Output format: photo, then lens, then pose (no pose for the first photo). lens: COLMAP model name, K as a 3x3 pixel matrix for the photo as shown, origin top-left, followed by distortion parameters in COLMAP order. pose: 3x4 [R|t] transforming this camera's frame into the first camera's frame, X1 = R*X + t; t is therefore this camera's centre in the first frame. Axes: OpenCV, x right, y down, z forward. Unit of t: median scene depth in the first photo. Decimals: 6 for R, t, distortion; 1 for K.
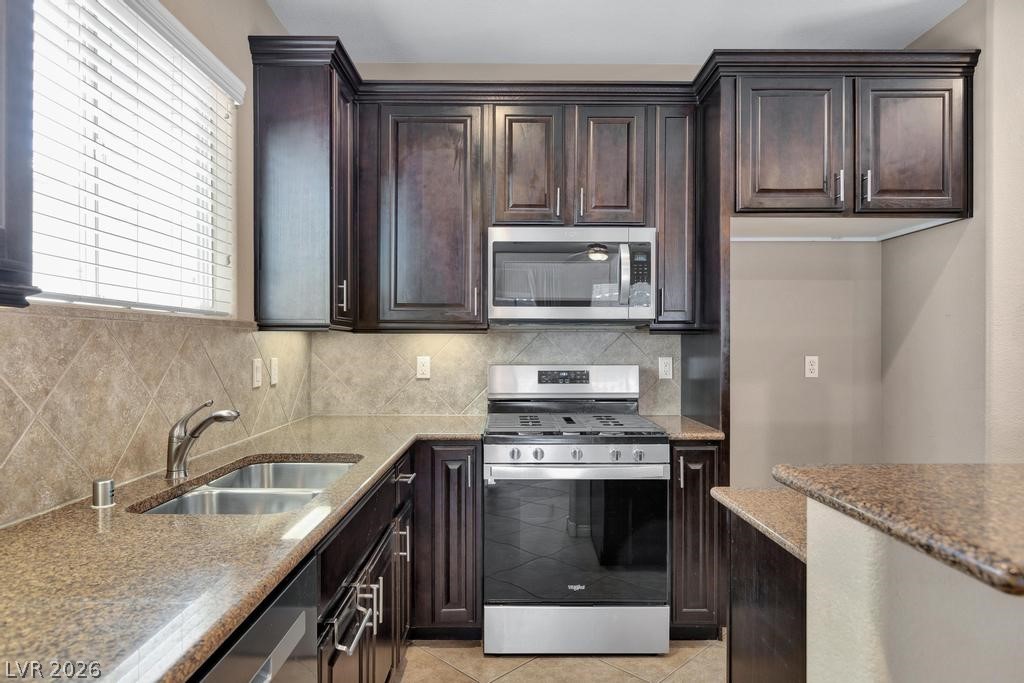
lens RADIAL K [[612.4, 0, 512.3], [0, 612.4, 345.1], [0, 0, 1]] dist [0.028474, 0.000425]
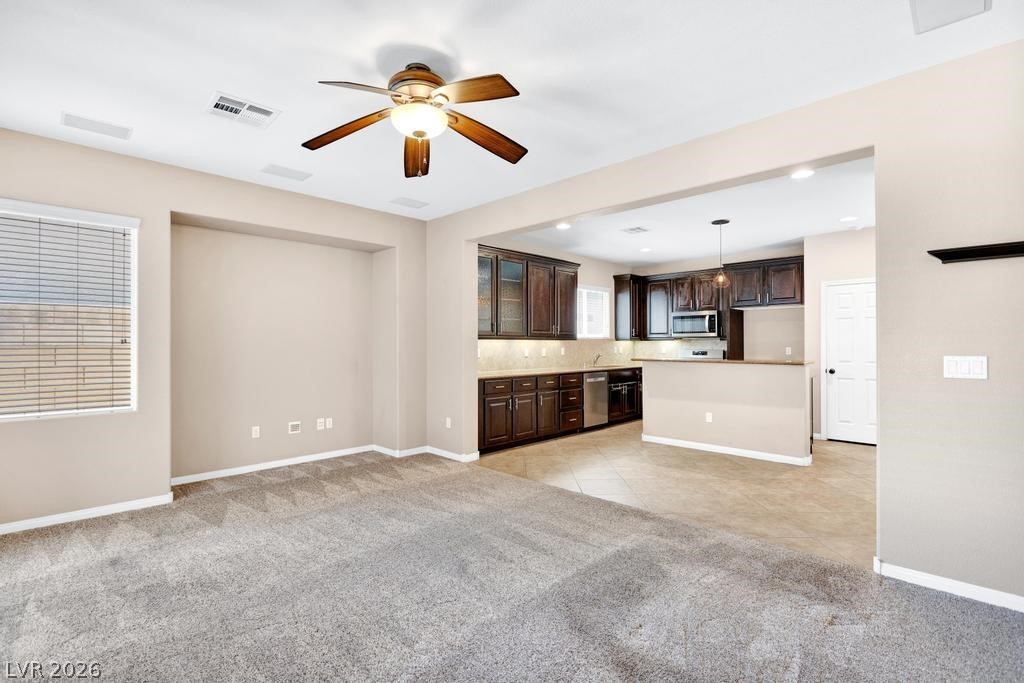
lens RADIAL K [[484.7, 0, 508.6], [0, 484.7, 339.8], [0, 0, 1]] dist [-0.009626, 0.001415]
pose [[0.710711, -0.009469, -0.703421, 1.336648], [0.003549, 0.999945, -0.009875, 0.000953], [0.703476, 0.004522, 0.710705, -1.806355]]
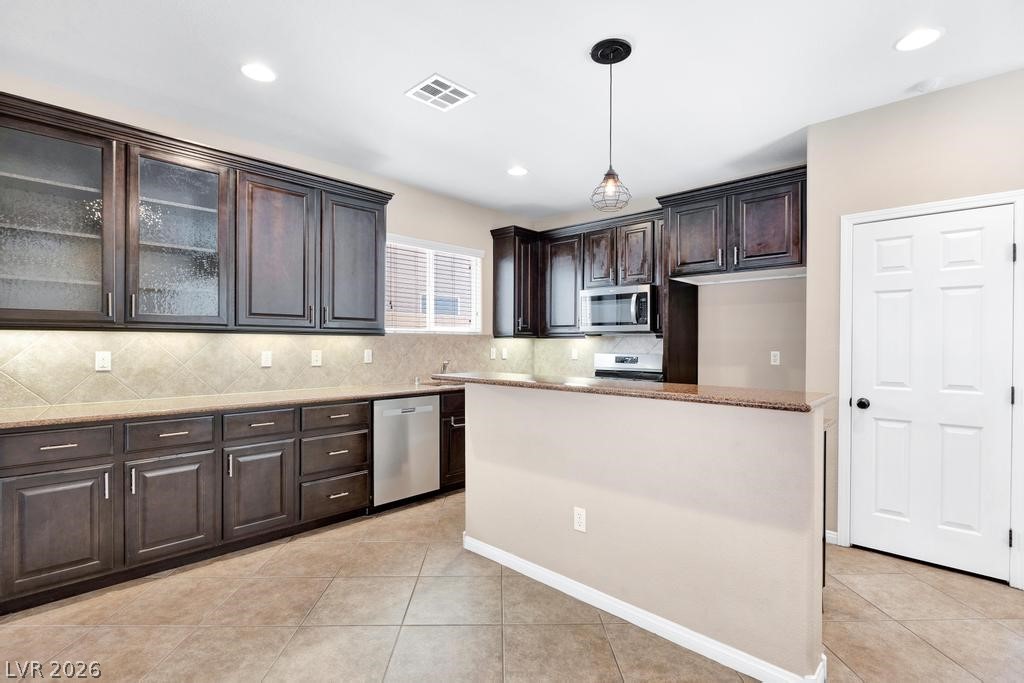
lens RADIAL K [[484.7, 0, 511.6], [0, 484.7, 344.0], [0, 0, 1]] dist [-0.009626, 0.001415]
pose [[0.718911, 0.002835, -0.695096, 0.997767], [-0.002859, 0.999995, 0.001122, -0.000065], [0.695096, 0.001181, 0.718916, -0.421524]]
